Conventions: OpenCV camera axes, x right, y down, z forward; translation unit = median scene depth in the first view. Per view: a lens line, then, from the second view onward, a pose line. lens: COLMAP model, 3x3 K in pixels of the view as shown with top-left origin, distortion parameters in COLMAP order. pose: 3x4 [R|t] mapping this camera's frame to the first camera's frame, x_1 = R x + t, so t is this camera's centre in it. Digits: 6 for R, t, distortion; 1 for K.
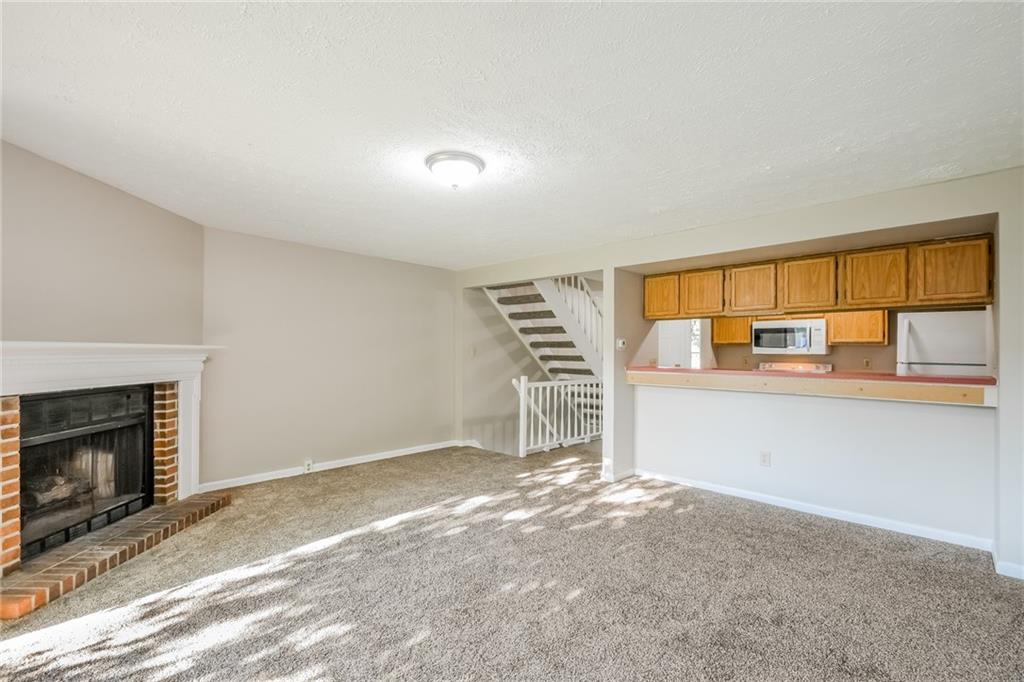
lens RADIAL K [[452.2, 0, 512.0], [0, 452.2, 341.0], [0, 0, 1]] dist [-0.000360, -0.000156]
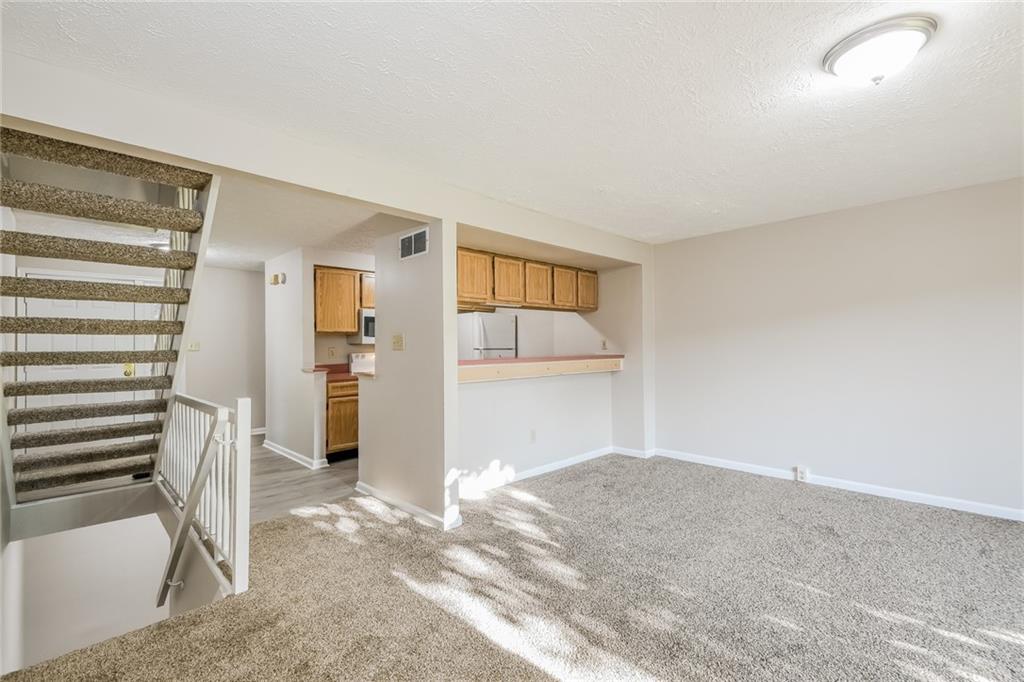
lens RADIAL K [[452.2, 0, 512.0], [0, 452.2, 341.0], [0, 0, 1]] dist [-0.000360, -0.000156]
pose [[0.013859, -0.002872, 0.999900, -0.489964], [-0.016118, 0.999865, 0.003096, 0.020112], [-0.999774, -0.016159, 0.013810, 0.912283]]
